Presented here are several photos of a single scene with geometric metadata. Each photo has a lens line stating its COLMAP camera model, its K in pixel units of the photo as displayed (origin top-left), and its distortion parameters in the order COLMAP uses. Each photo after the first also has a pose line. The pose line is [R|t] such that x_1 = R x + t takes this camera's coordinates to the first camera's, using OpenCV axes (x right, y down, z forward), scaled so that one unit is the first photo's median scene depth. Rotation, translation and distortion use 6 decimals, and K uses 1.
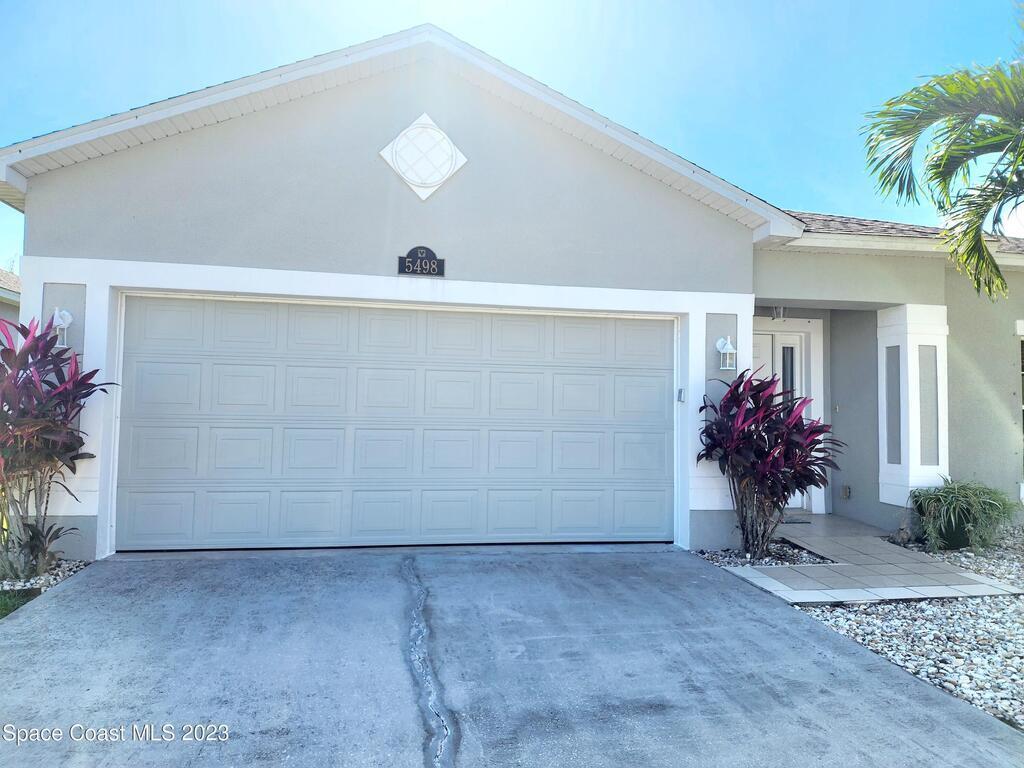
lens RADIAL K [[679.6, 0, 509.0], [0, 679.6, 383.5], [0, 0, 1]] dist [0.089249, -0.082807]
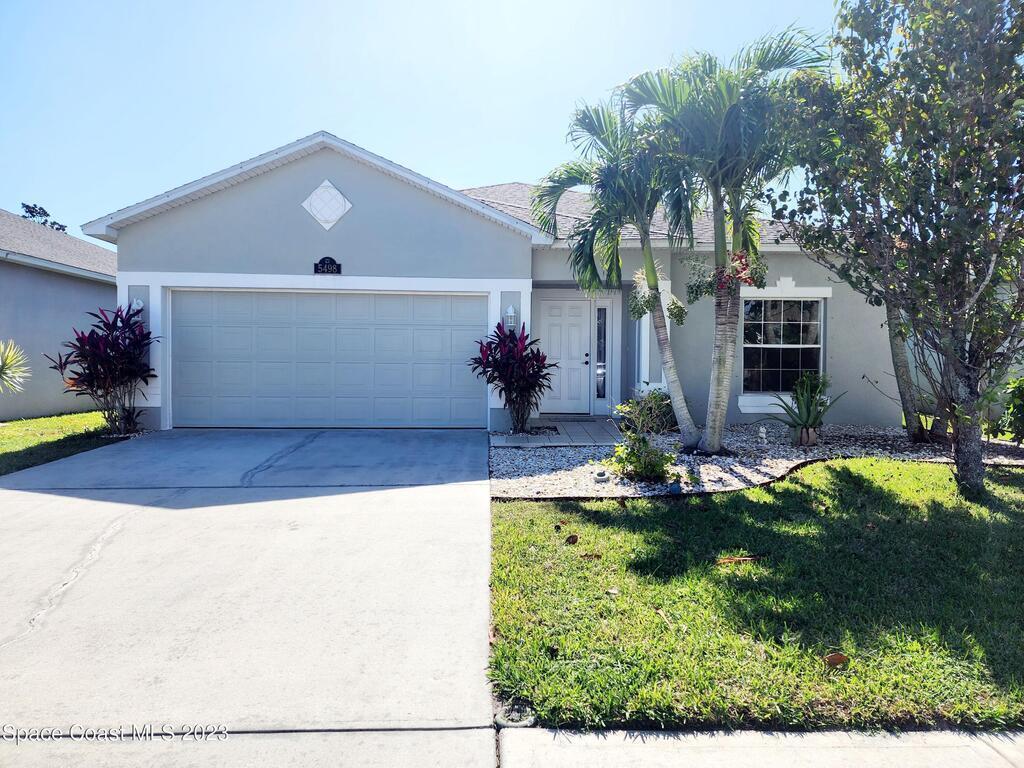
lens RADIAL K [[681.0, 0, 519.4], [0, 681.0, 382.9], [0, 0, 1]] dist [0.080003, -0.069956]
pose [[0.990104, -0.006700, -0.140175, 0.606086], [0.015882, 0.997792, 0.064487, 0.014620], [0.139433, -0.066075, 0.988025, -0.689864]]
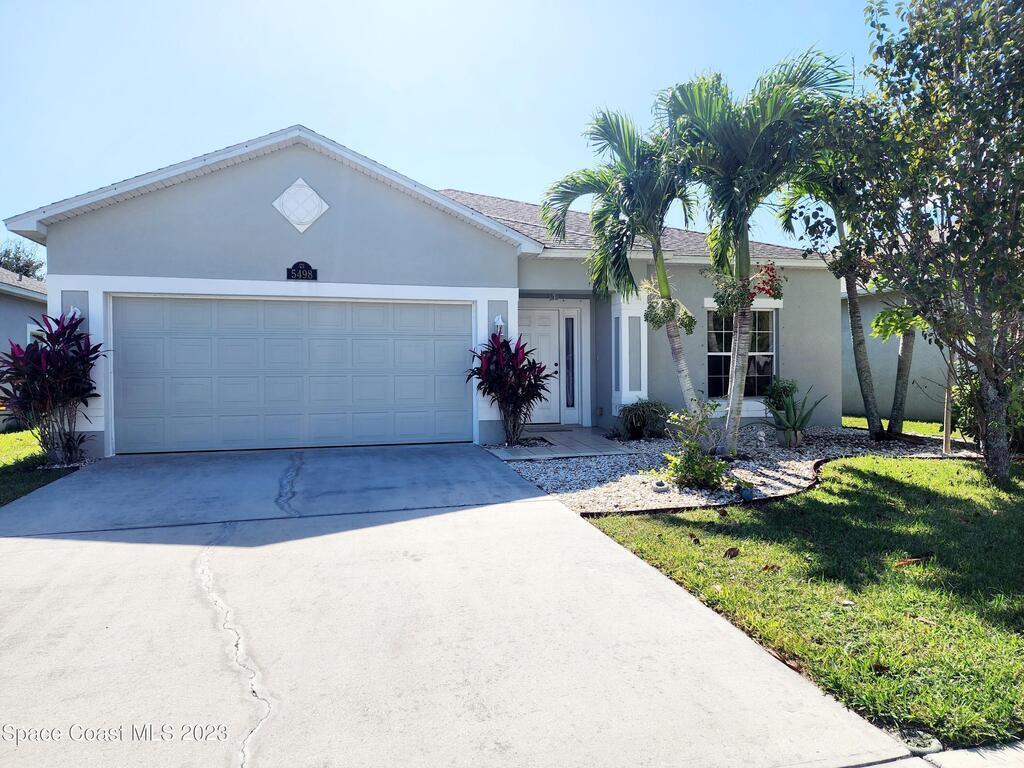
lens RADIAL K [[681.0, 0, 519.4], [0, 681.0, 382.9], [0, 0, 1]] dist [0.080003, -0.069956]
pose [[0.997176, -0.026978, 0.070086, 0.263173], [0.023171, 0.998241, 0.054565, 0.006966], [-0.071434, -0.052787, 0.996048, -0.663959]]
